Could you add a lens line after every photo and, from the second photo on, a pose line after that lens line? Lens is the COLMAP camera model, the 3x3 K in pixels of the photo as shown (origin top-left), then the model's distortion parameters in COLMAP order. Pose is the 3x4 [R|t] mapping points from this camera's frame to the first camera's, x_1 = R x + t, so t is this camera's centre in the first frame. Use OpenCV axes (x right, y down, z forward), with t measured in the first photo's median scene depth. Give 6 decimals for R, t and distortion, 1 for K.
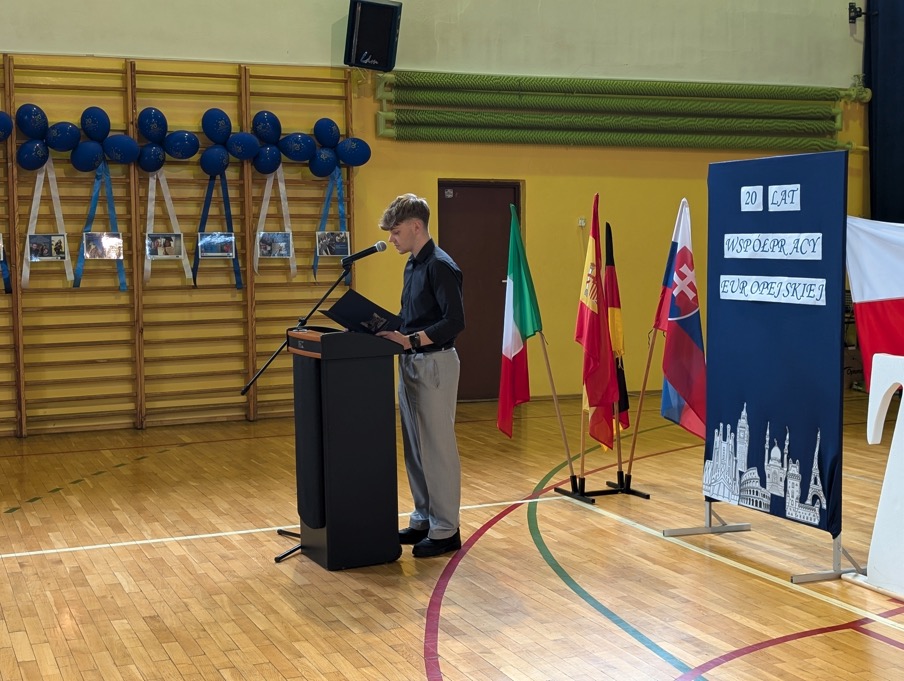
lens RADIAL K [[1298.8, 0, 445.5], [0, 1298.8, 335.0], [0, 0, 1]] dist [0.042444, 0.000000]
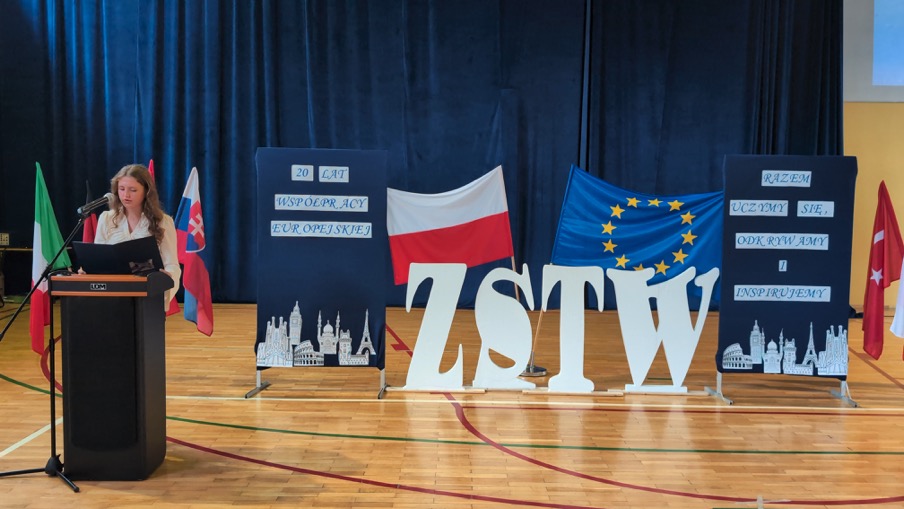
lens RADIAL K [[811.7, 0, 453.3], [0, 811.7, 247.8], [0, 0, 1]] dist [0.061384, -0.136585]
pose [[0.388789, -0.038613, 0.920517, -0.615280], [0.046554, 0.998668, 0.022229, -0.026428], [-0.920150, 0.034211, 0.390069, 0.440719]]
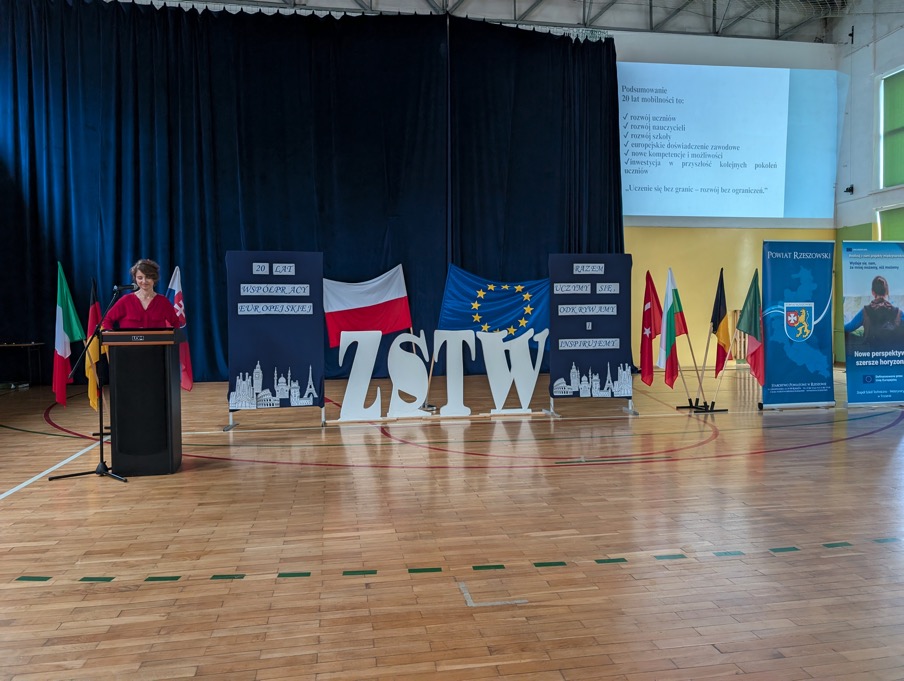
lens RADIAL K [[649.8, 0, 447.2], [0, 649.8, 329.8], [0, 0, 1]] dist [0.027091, -0.017200]
pose [[0.225071, -0.014344, 0.974237, -0.780149], [0.077304, 0.997002, -0.003180, 0.028023], [-0.971271, 0.076028, 0.225506, 0.444086]]
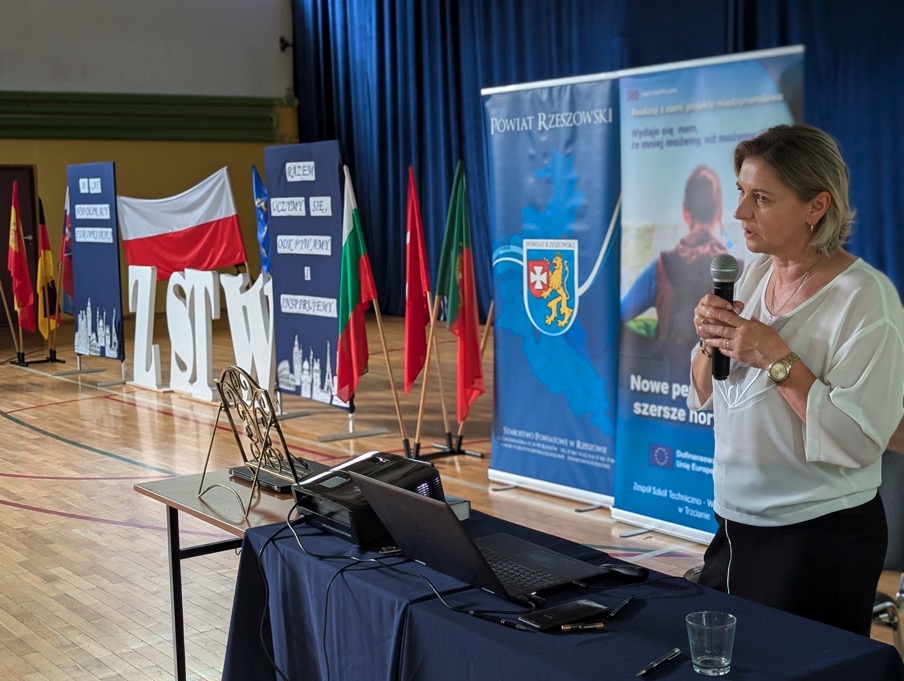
lens RADIAL K [[1297.6, 0, 437.2], [0, 1297.6, 330.5], [0, 0, 1]] dist [0.154124, 0.000000]
pose [[0.973520, -0.042815, 0.224558, 0.294248], [0.037136, 0.998876, 0.029453, 0.062393], [-0.225566, -0.020334, 0.974016, -0.916696]]
